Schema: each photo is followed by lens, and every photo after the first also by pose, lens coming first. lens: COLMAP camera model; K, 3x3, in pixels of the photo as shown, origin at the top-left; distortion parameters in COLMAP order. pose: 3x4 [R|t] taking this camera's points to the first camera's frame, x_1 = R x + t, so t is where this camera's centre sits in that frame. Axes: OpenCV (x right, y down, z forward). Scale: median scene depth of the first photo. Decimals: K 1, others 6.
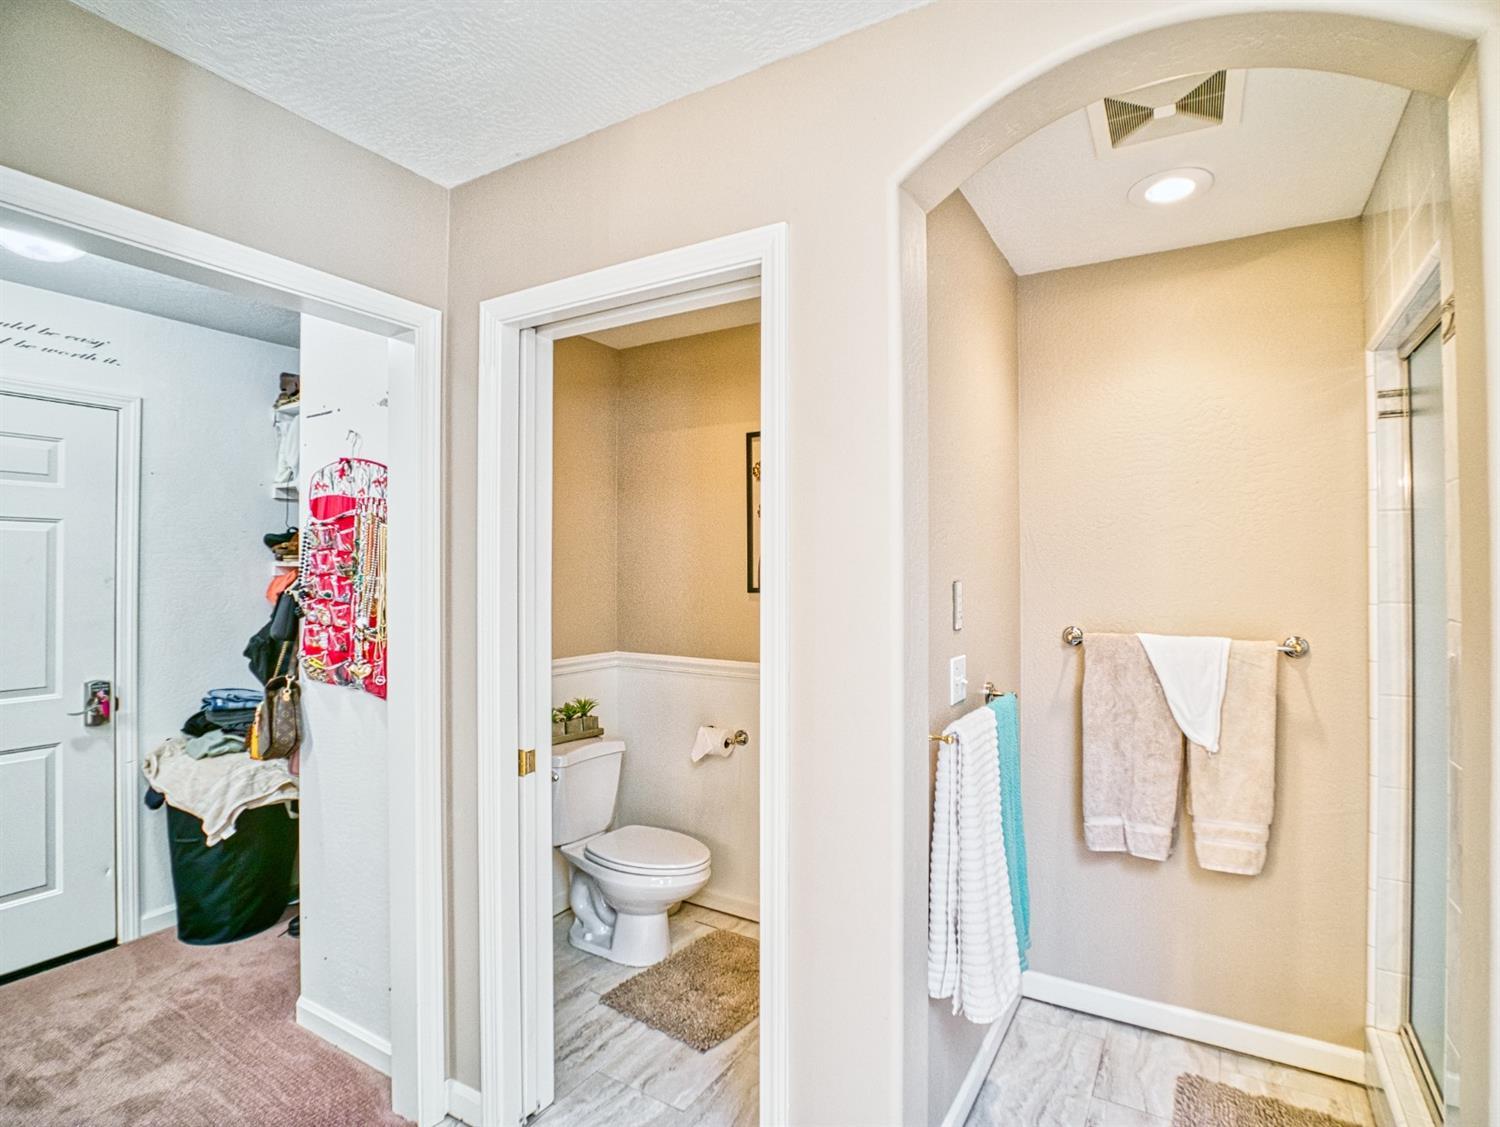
lens RADIAL K [[752.0, 0, 739.9], [0, 752.0, 563.3], [0, 0, 1]] dist [-0.025611, 0.001364]
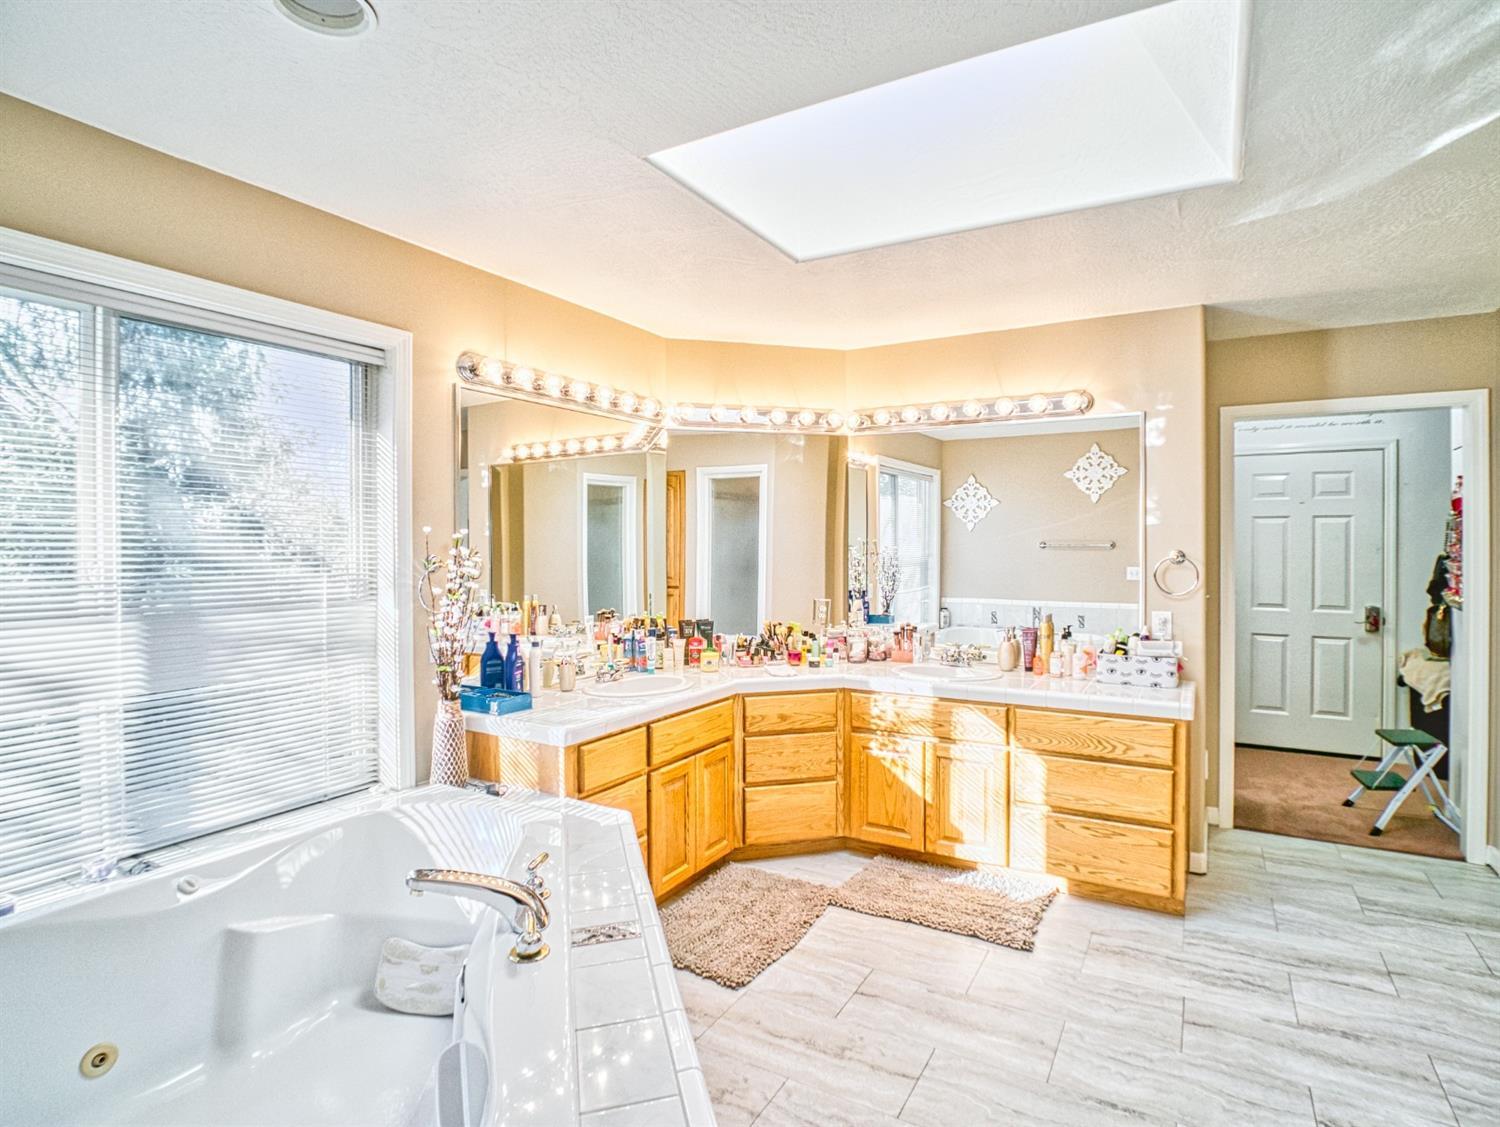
lens RADIAL K [[766.2, 0, 756.3], [0, 766.2, 560.9], [0, 0, 1]] dist [-0.033519, 0.001001]
pose [[0.009886, 0.016960, -0.999807, 0.915850], [0.013537, 0.999762, 0.017093, 0.001440], [0.999860, -0.013703, 0.009654, -0.492080]]
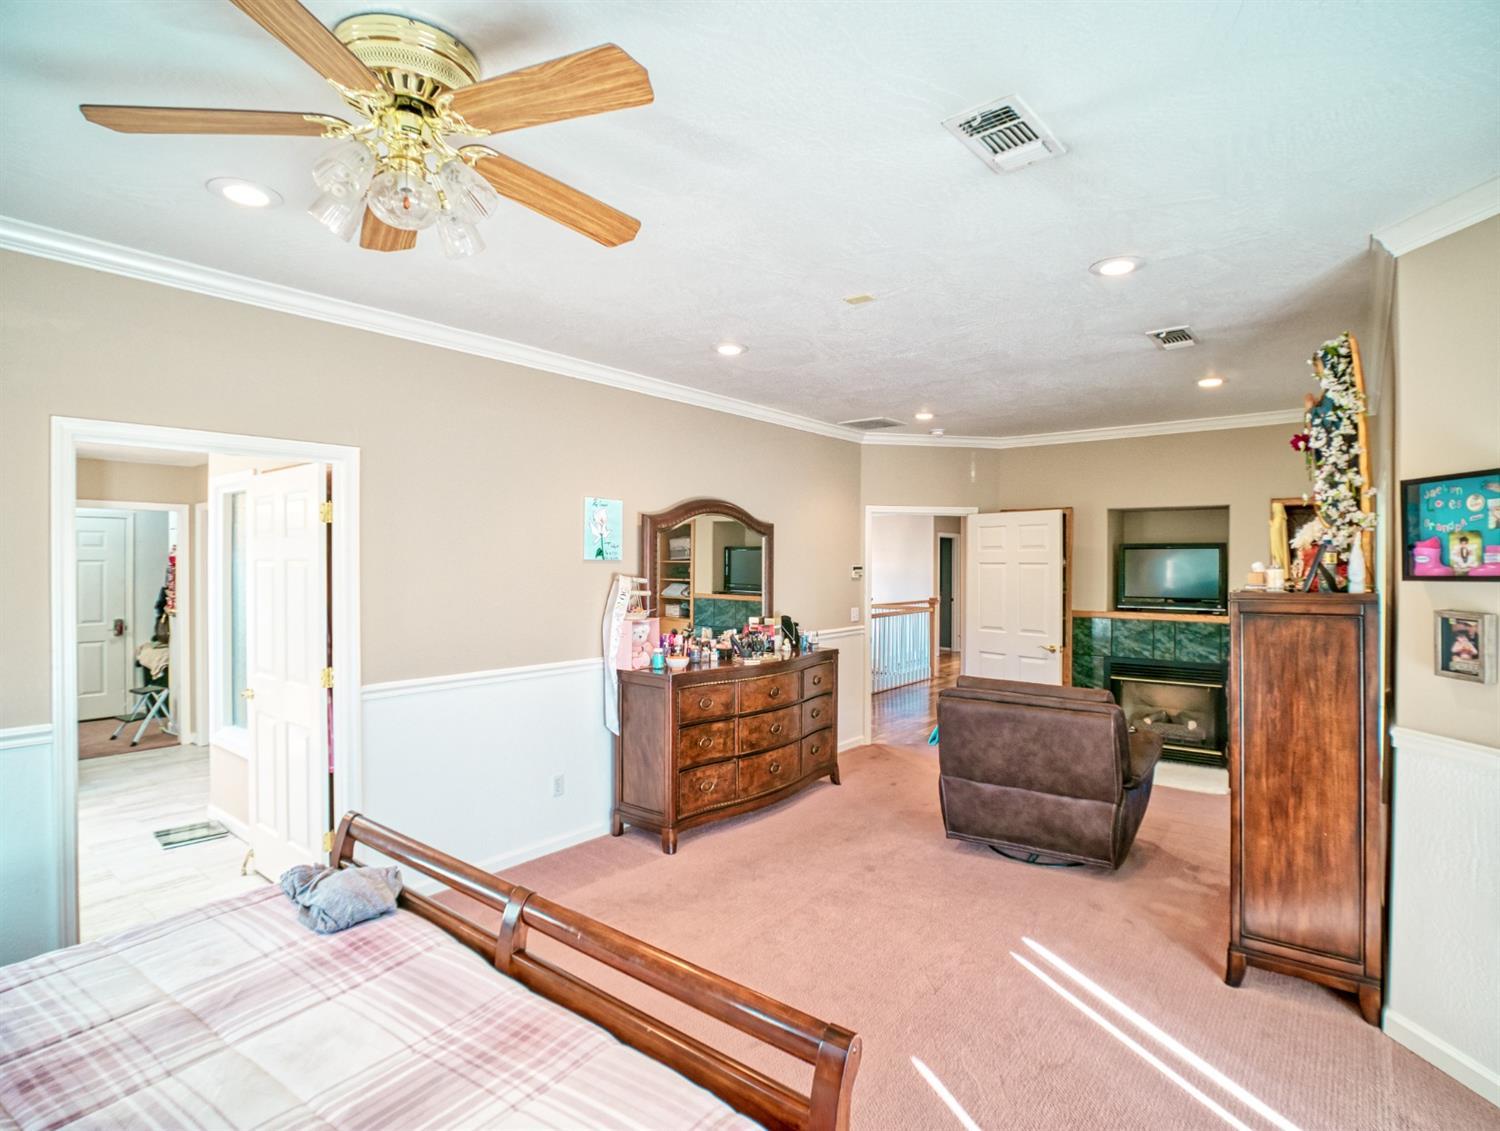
lens RADIAL K [[766.2, 0, 756.3], [0, 766.2, 562.9], [0, 0, 1]] dist [-0.033519, 0.001001]
pose [[0.992480, 0.005572, -0.122280, 1.858938], [-0.005141, 0.999979, 0.003840, -0.071988], [0.122298, -0.003183, 0.992488, -1.498173]]
